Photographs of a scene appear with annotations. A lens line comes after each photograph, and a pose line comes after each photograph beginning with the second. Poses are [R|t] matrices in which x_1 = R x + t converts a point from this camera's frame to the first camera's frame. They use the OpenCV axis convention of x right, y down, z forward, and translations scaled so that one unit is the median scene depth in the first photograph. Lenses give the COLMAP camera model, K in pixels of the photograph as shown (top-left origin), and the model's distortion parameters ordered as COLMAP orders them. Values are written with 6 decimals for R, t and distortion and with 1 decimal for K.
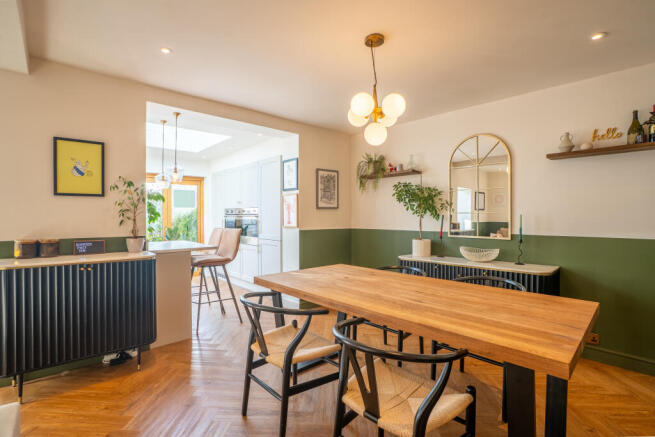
lens RADIAL K [[309.5, 0, 323.4], [0, 309.5, 217.2], [0, 0, 1]] dist [-0.072372, 0.029266]
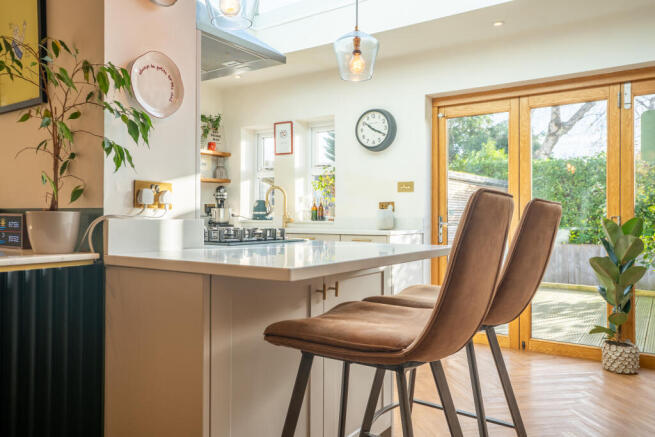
lens RADIAL K [[505.7, 0, 328.8], [0, 505.7, 214.6], [0, 0, 1]] dist [0.033768, 0.000391]
pose [[0.239151, -0.003164, -0.970977, -0.005992], [-0.003156, 0.999987, -0.004036, 0.076239], [0.970977, 0.004030, 0.239138, 1.187987]]
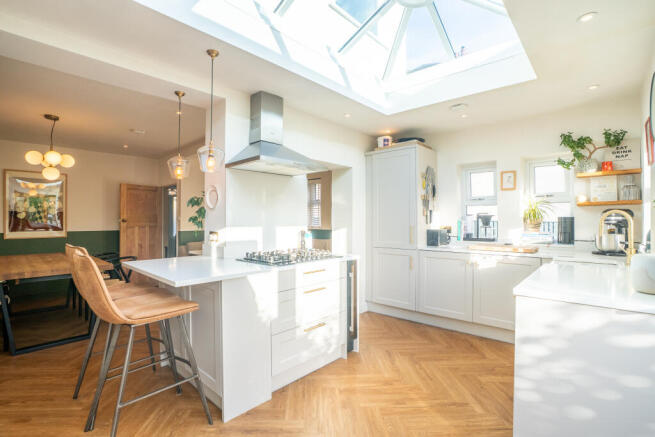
lens RADIAL K [[309.5, 0, 323.4], [0, 309.5, 217.2], [0, 0, 1]] dist [-0.072372, 0.029266]
pose [[-0.995449, 0.000958, -0.095289, -0.955161], [0.001508, 0.999983, -0.005703, -0.012547], [0.095282, -0.005820, -0.995433, 2.211240]]
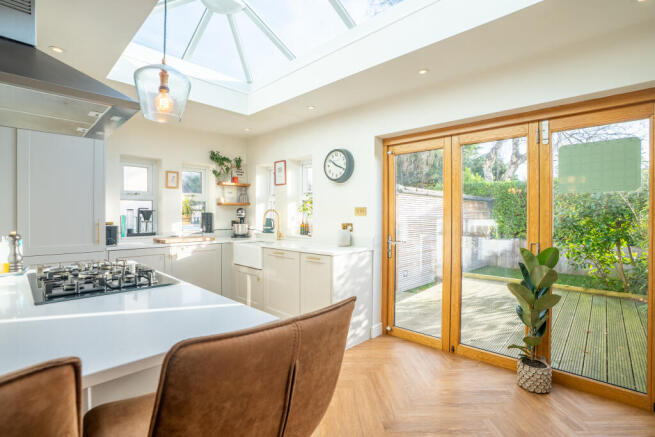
lens RADIAL K [[309.5, 0, 323.4], [0, 309.5, 217.2], [0, 0, 1]] dist [-0.072372, 0.029266]
pose [[0.072312, 0.006326, -0.997362, -0.331201], [-0.003967, 0.999974, 0.006055, -0.007308], [0.997374, 0.003519, 0.072336, 1.592056]]
